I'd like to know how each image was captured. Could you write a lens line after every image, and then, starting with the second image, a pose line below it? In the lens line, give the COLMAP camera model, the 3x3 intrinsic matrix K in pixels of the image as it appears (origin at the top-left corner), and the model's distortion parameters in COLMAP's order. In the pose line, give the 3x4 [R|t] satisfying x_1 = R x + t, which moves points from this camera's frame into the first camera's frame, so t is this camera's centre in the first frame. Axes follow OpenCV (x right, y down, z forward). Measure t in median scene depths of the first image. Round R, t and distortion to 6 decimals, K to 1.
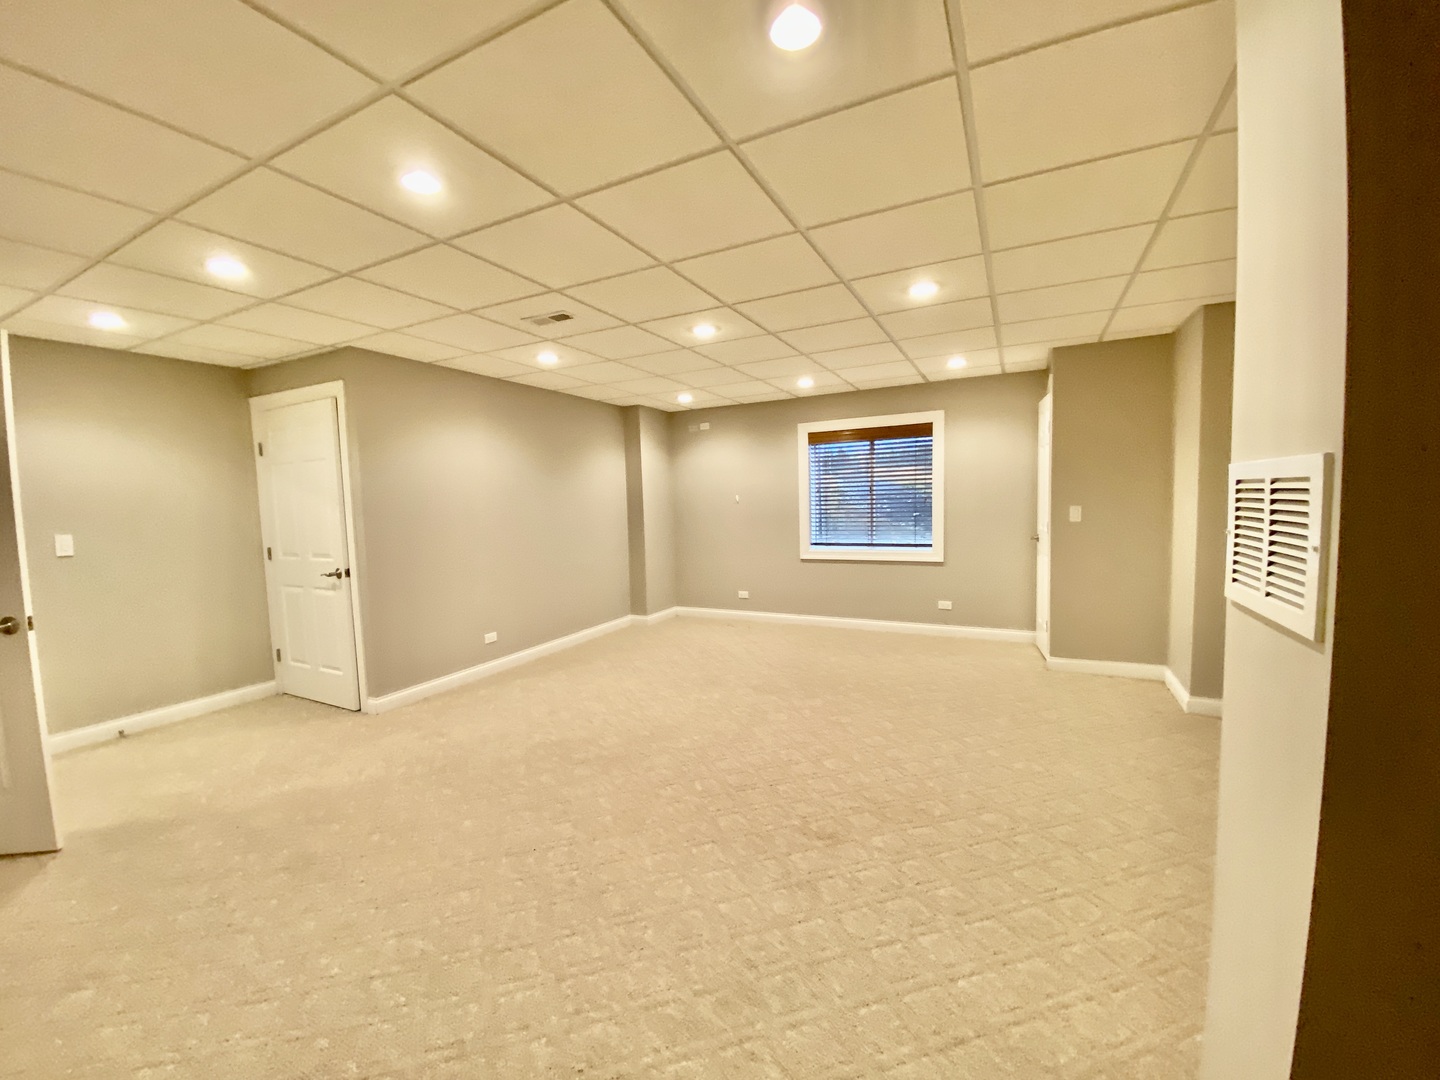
lens RADIAL K [[576.2, 0, 720.0], [0, 576.2, 540.0], [0, 0, 1]] dist [0.001082, 0.000016]
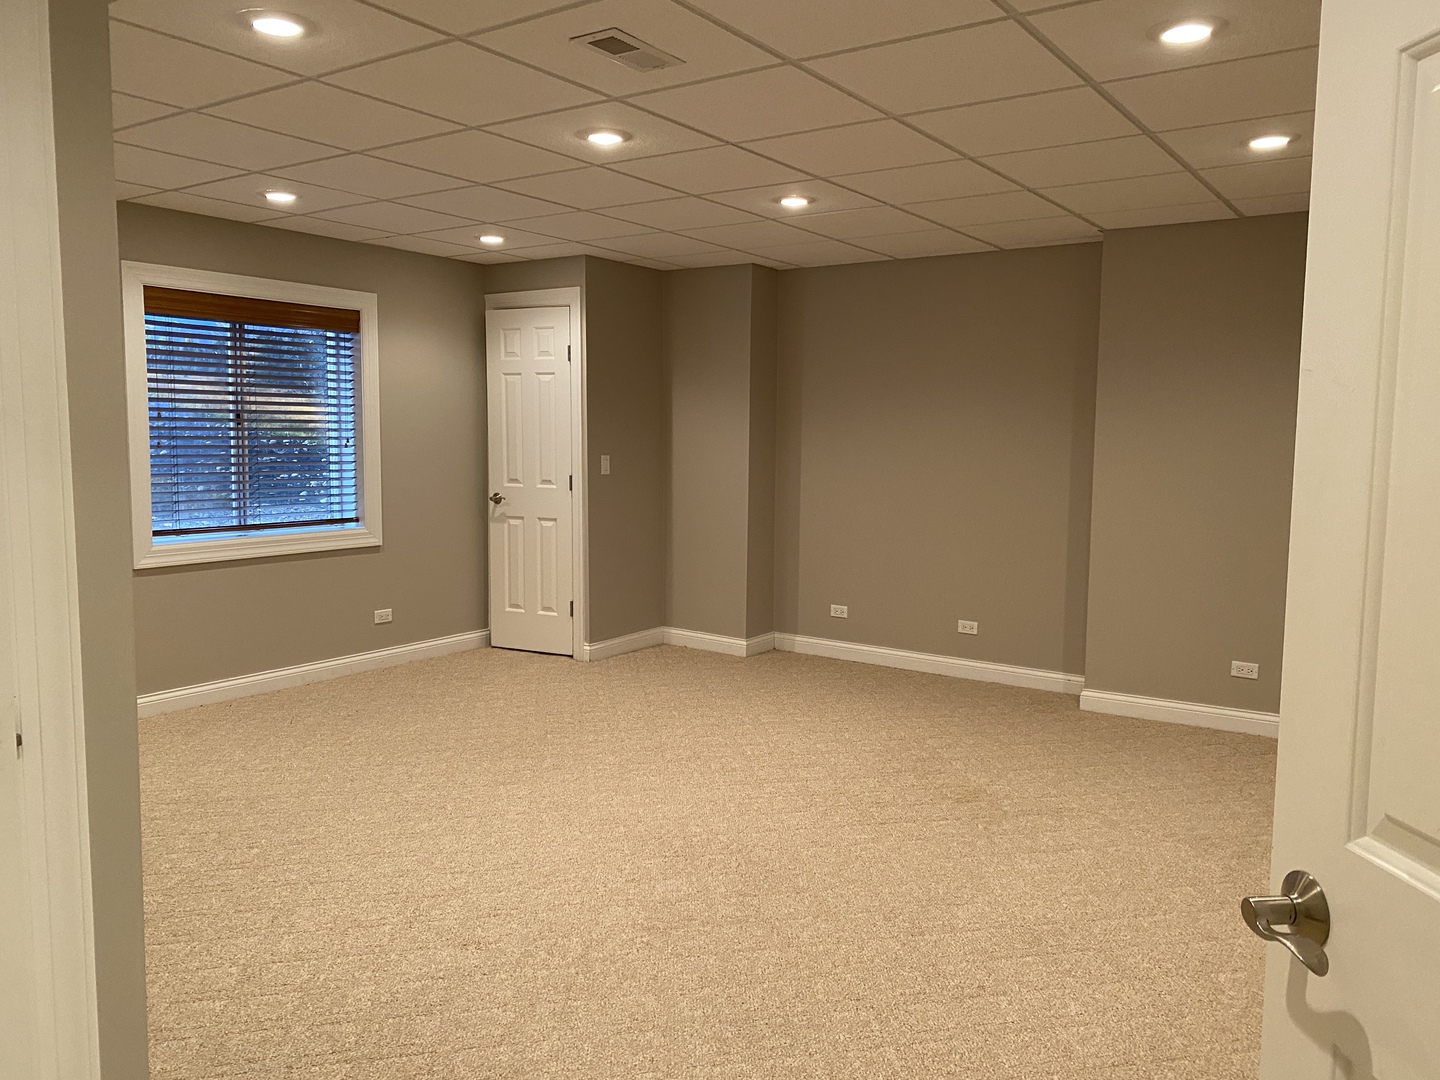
lens RADIAL K [[1113.2, 0, 720.0], [0, 1113.2, 540.0], [0, 0, 1]] dist [0.027199, -0.002653]
pose [[0.128210, -0.066237, 0.989533, -0.672449], [0.054587, 0.996726, 0.059646, -0.016945], [-0.990244, 0.046368, 0.131406, 0.457456]]
